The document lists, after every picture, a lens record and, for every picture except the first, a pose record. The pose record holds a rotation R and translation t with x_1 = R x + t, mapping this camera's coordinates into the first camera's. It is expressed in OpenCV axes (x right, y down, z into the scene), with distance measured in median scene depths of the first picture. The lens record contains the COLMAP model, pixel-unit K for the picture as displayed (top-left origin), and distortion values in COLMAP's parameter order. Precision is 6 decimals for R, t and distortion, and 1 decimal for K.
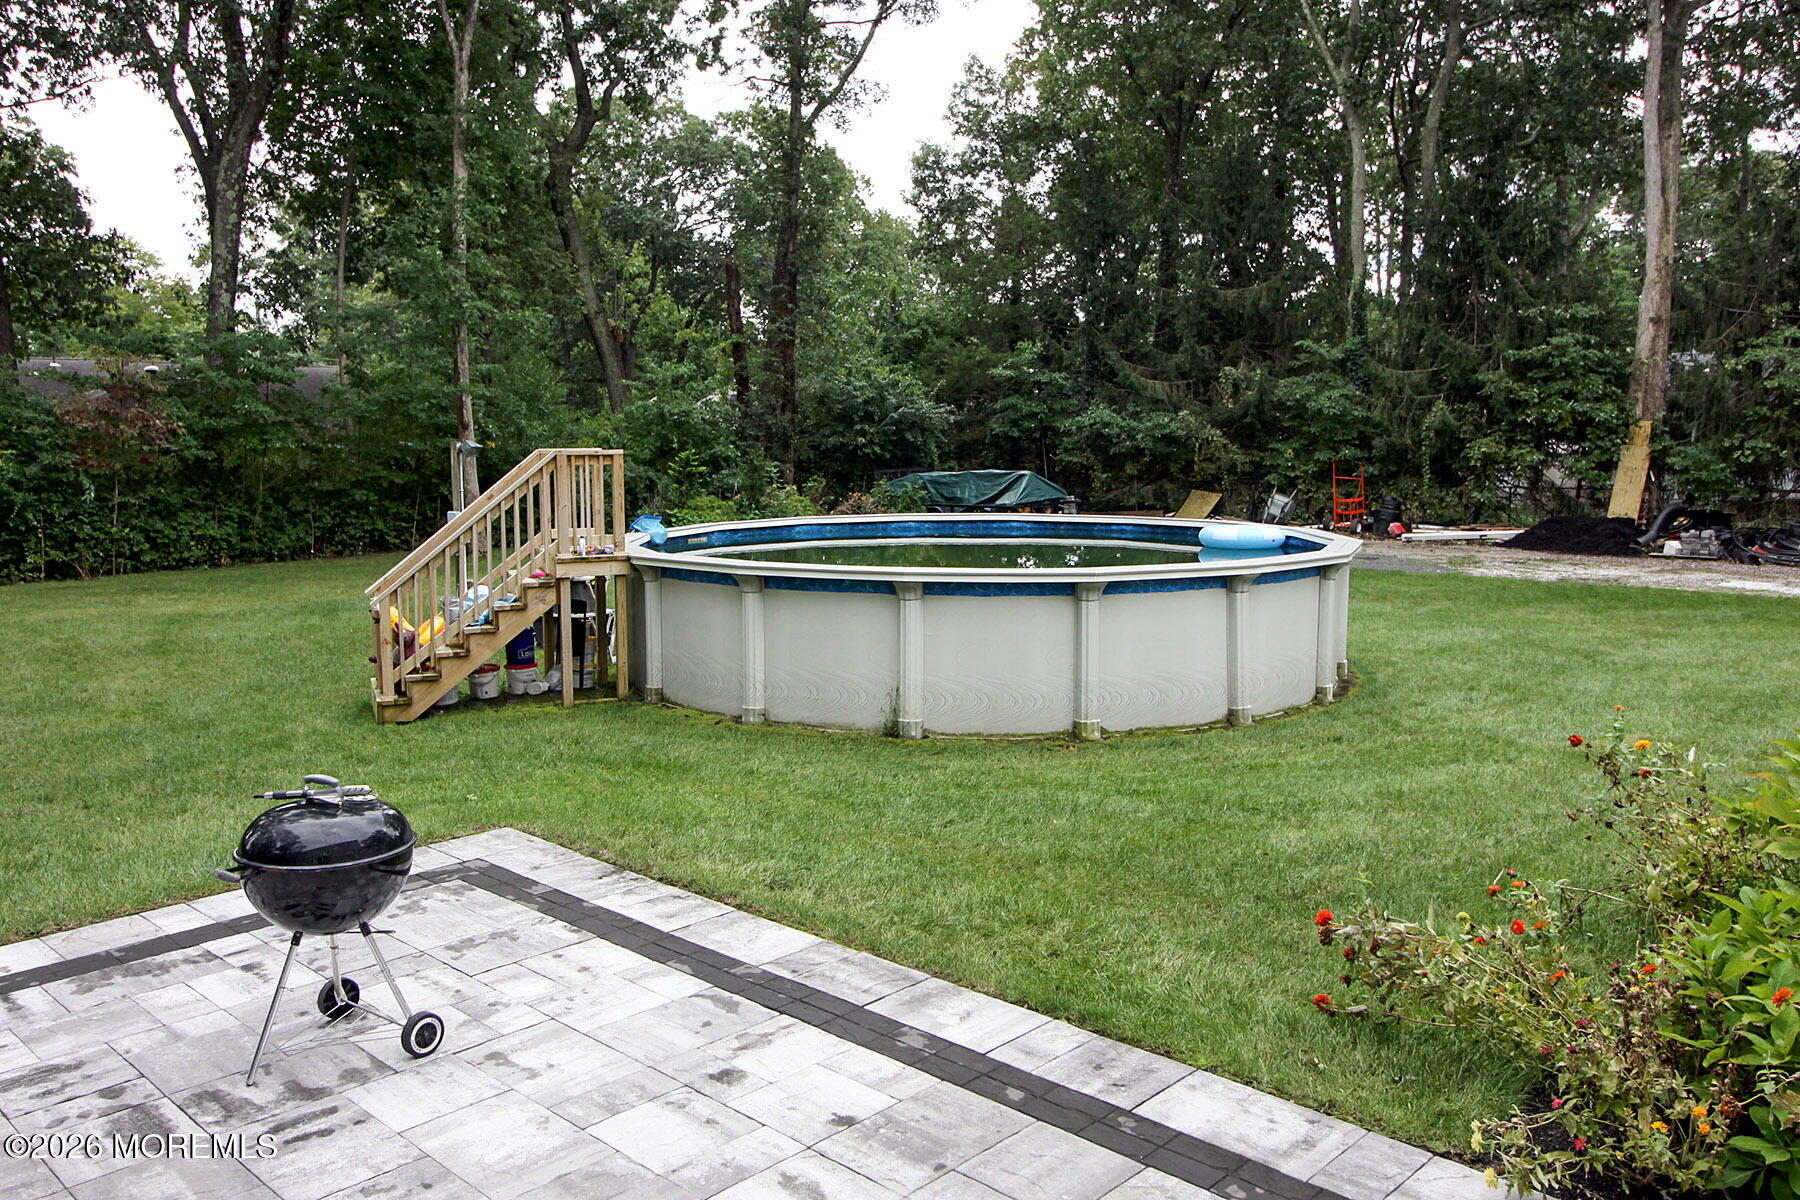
lens RADIAL K [[1396.5, 0, 900.0], [0, 1396.5, 600.0], [0, 0, 1]] dist [-0.009081, 0.000954]
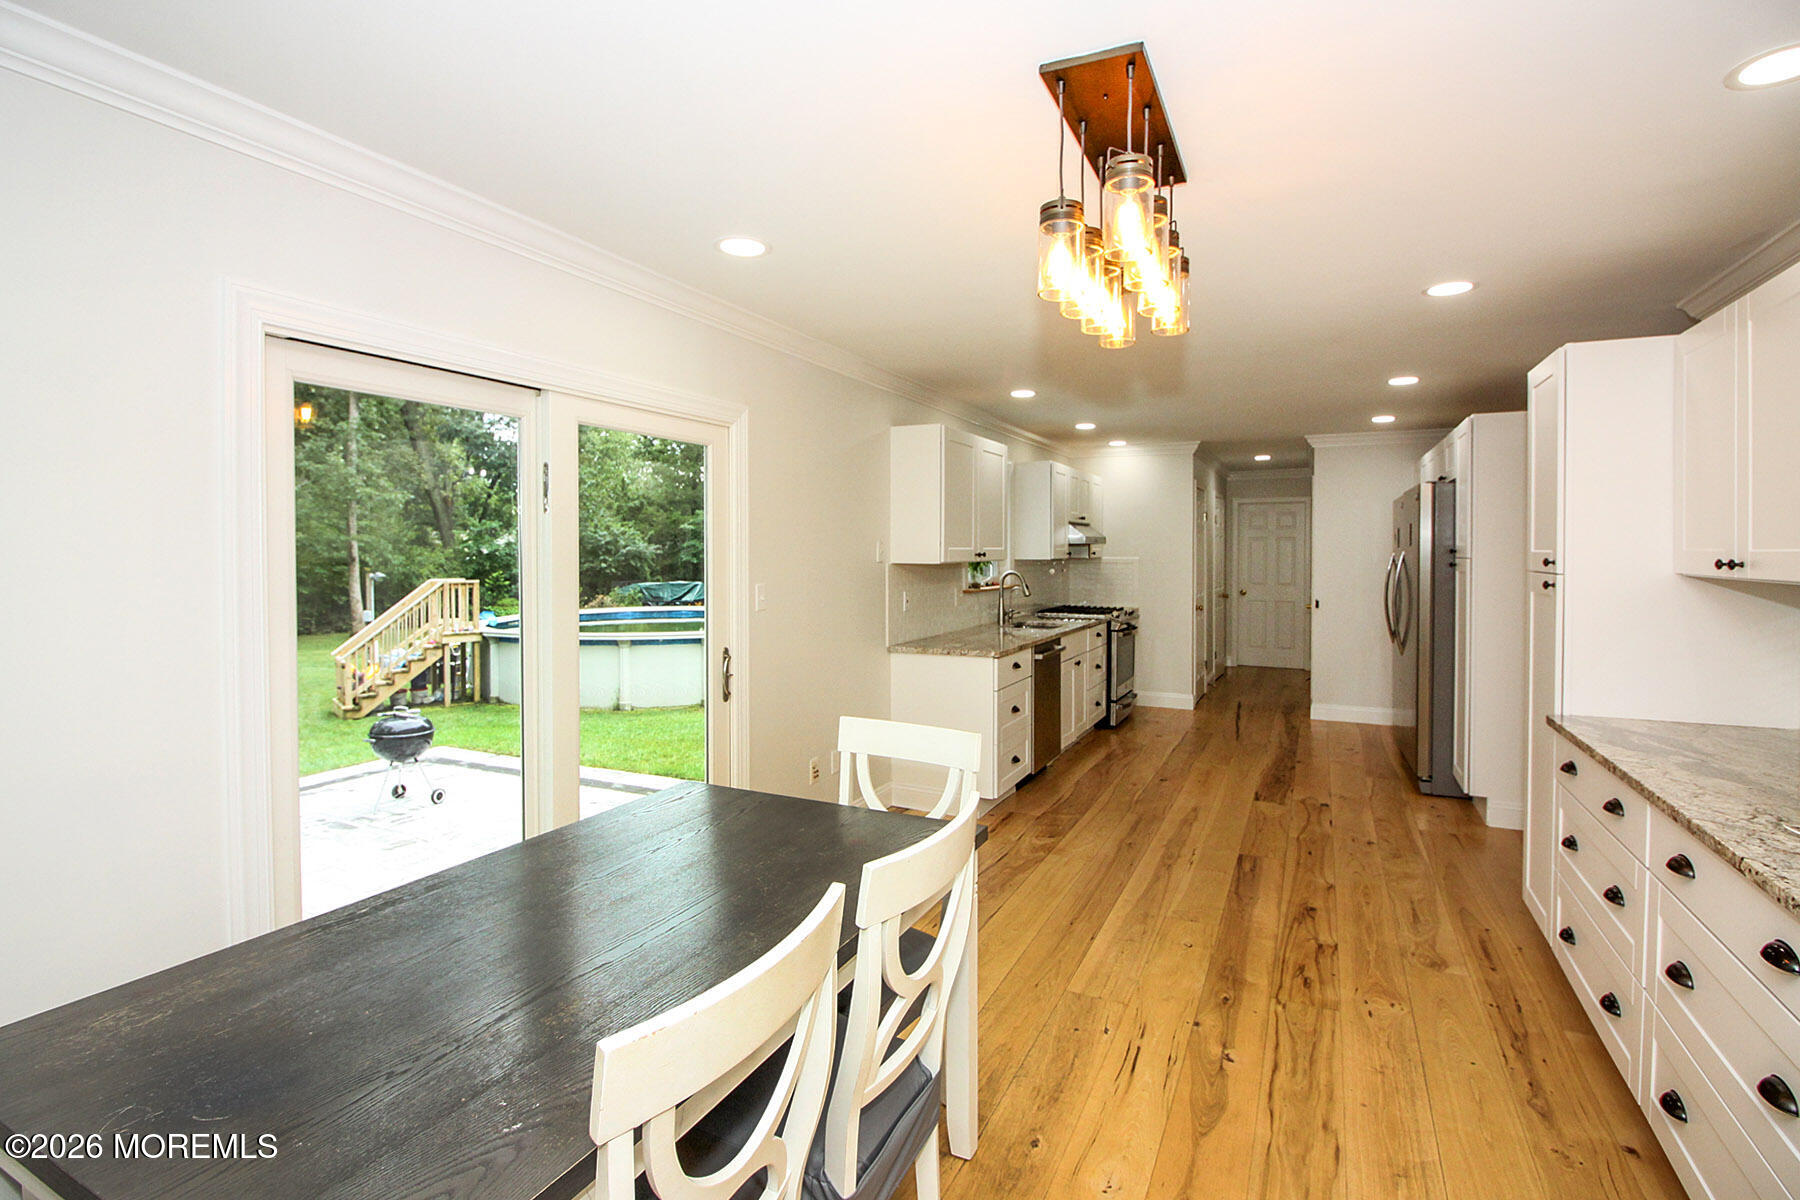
lens RADIAL K [[850.0, 0, 903.9], [0, 850.0, 578.6], [0, 0, 1]] dist [0.000300, -0.000163]
pose [[0.952346, -0.007927, 0.304916, 0.014876], [0.035179, 0.995846, -0.083986, 0.015723], [-0.302984, 0.090710, 0.948669, -0.345035]]
